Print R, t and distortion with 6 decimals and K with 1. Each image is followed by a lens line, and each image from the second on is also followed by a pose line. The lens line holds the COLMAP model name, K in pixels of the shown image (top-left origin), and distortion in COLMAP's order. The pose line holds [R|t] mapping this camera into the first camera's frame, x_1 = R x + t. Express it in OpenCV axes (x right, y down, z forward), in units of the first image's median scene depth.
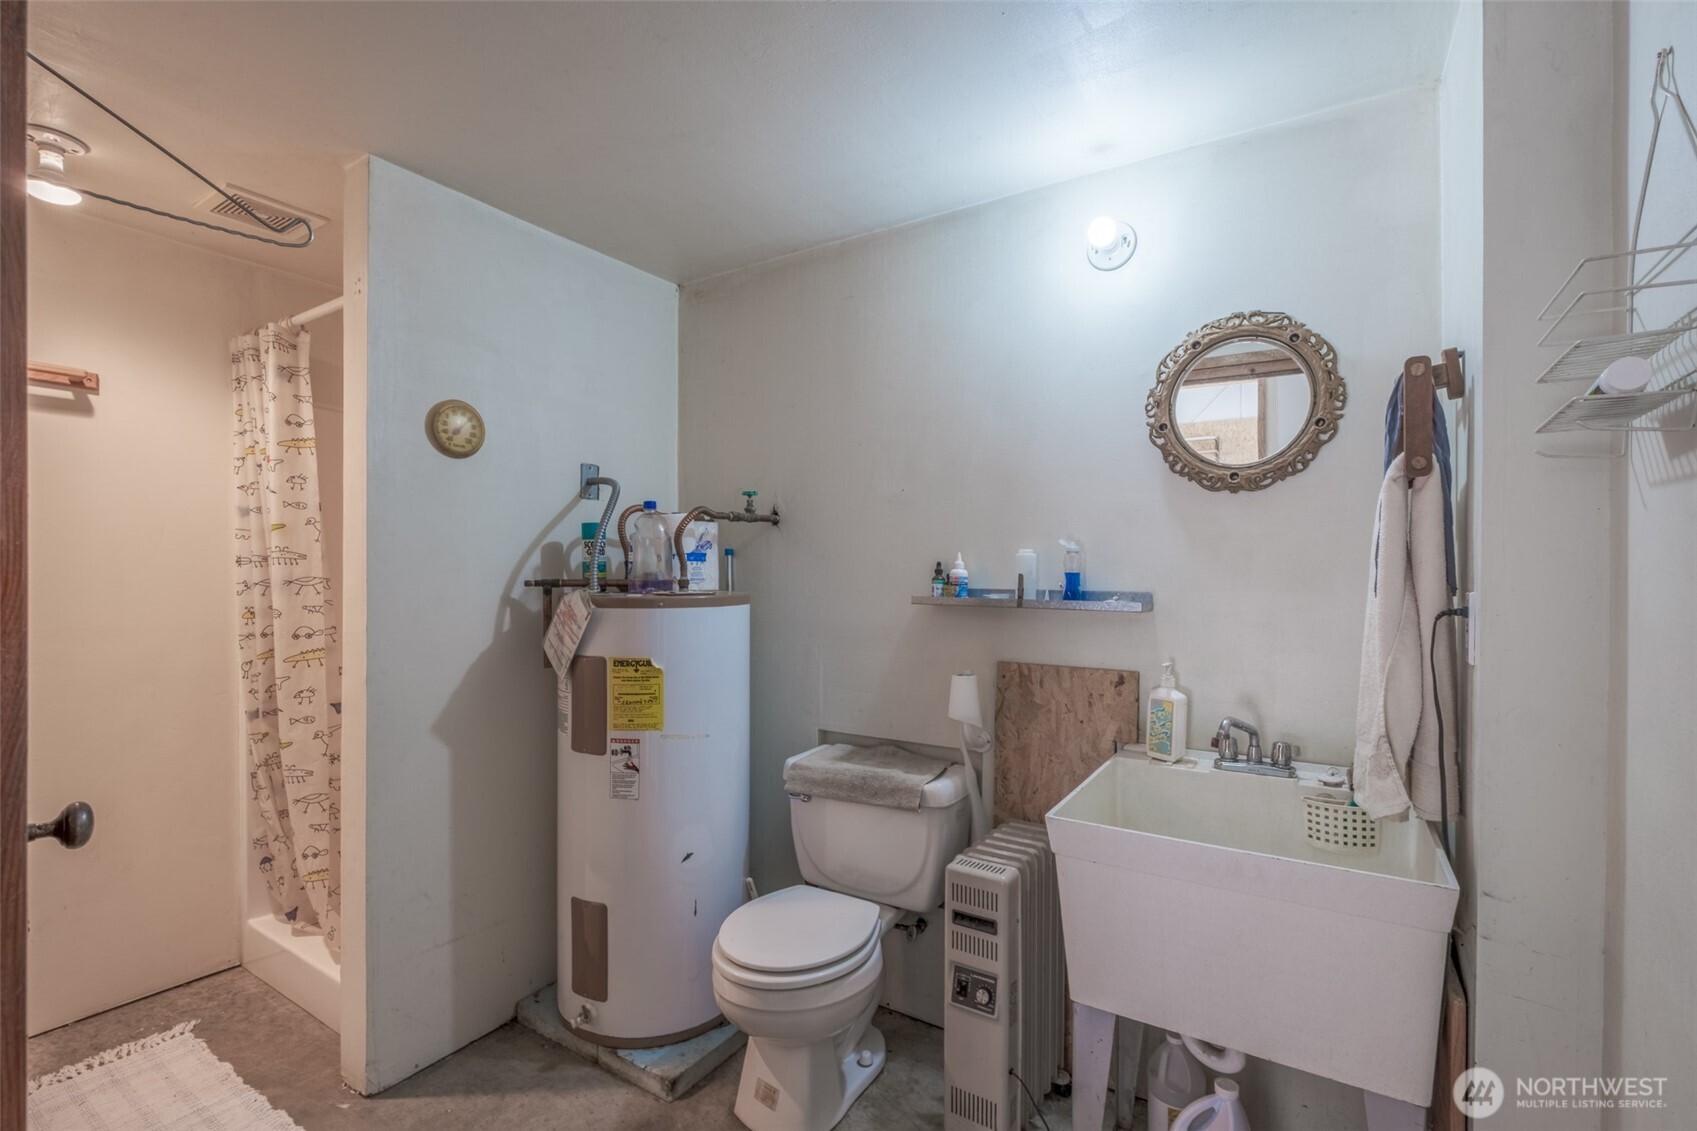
lens RADIAL K [[737.7, 0, 853.7], [0, 737.7, 572.2], [0, 0, 1]] dist [-0.002650, -0.000257]
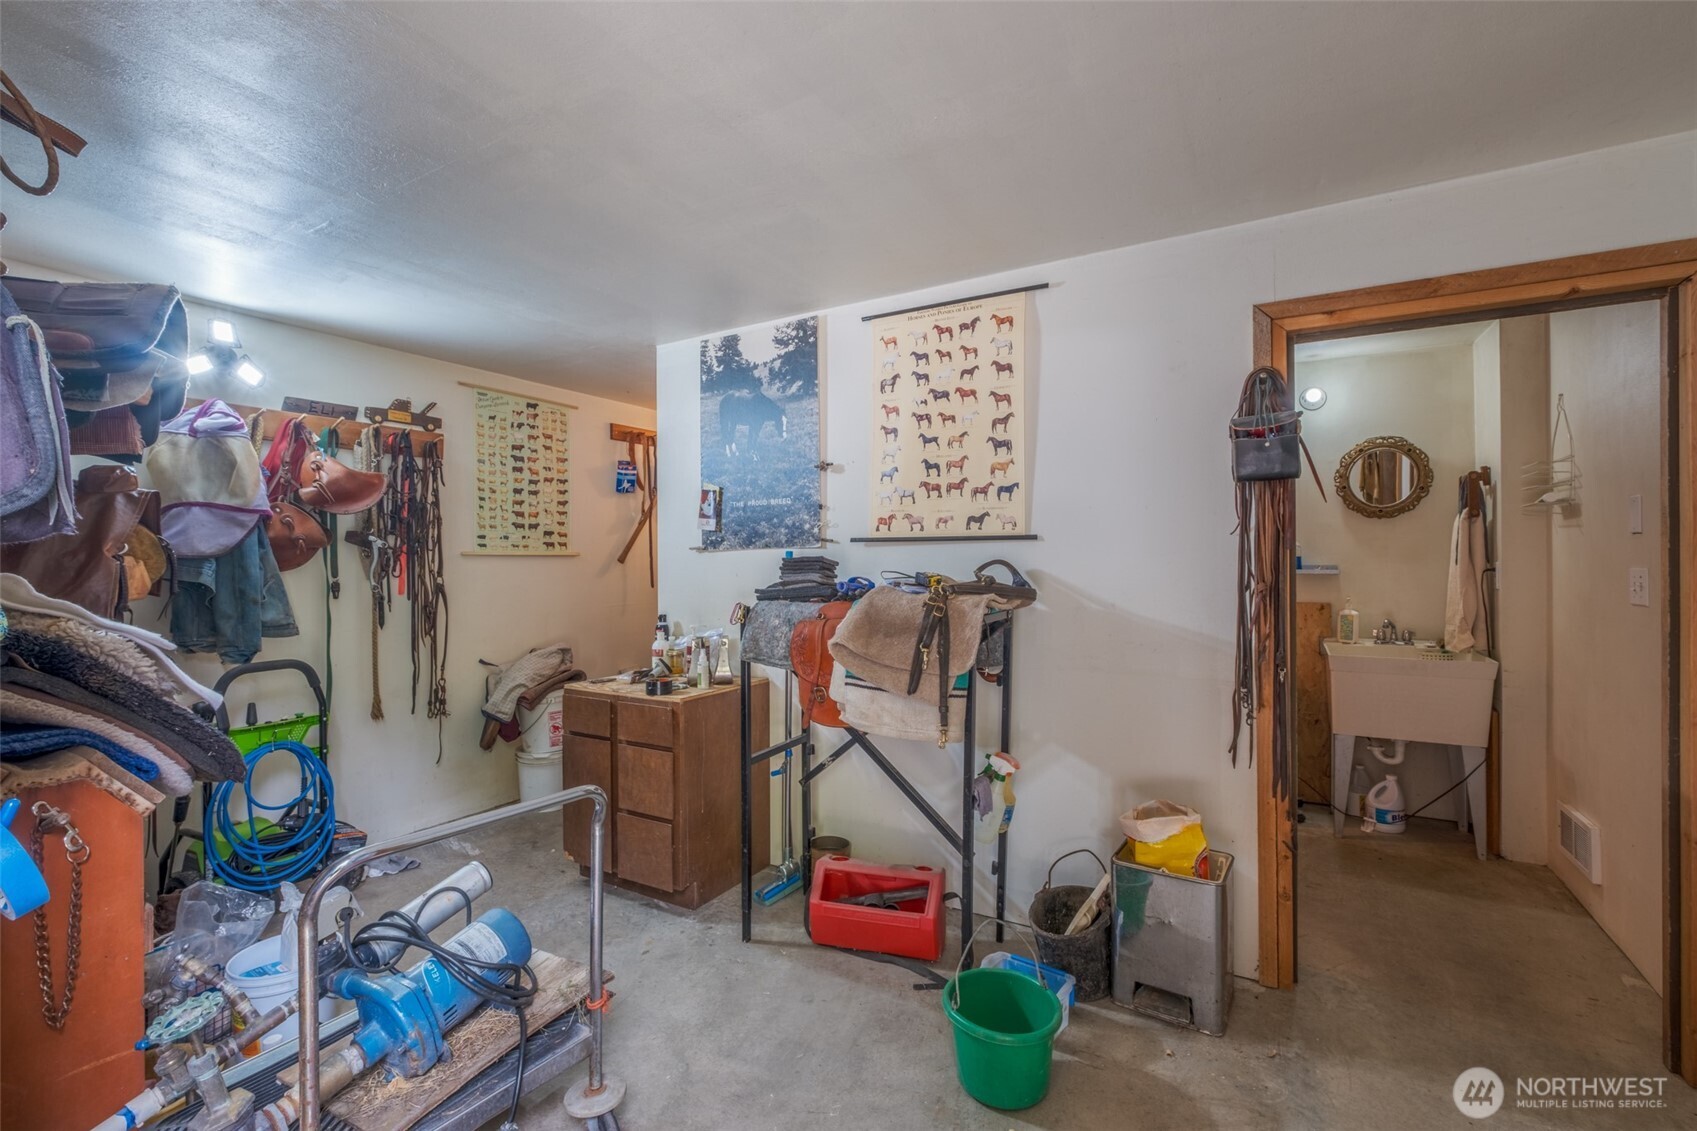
lens RADIAL K [[737.7, 0, 844.4], [0, 737.7, 555.2], [0, 0, 1]] dist [-0.002650, -0.000257]
pose [[0.999262, -0.007230, 0.037727, -1.486986], [0.007507, 0.999946, -0.007211, 0.004715], [-0.037673, 0.007489, 0.999262, -1.444932]]
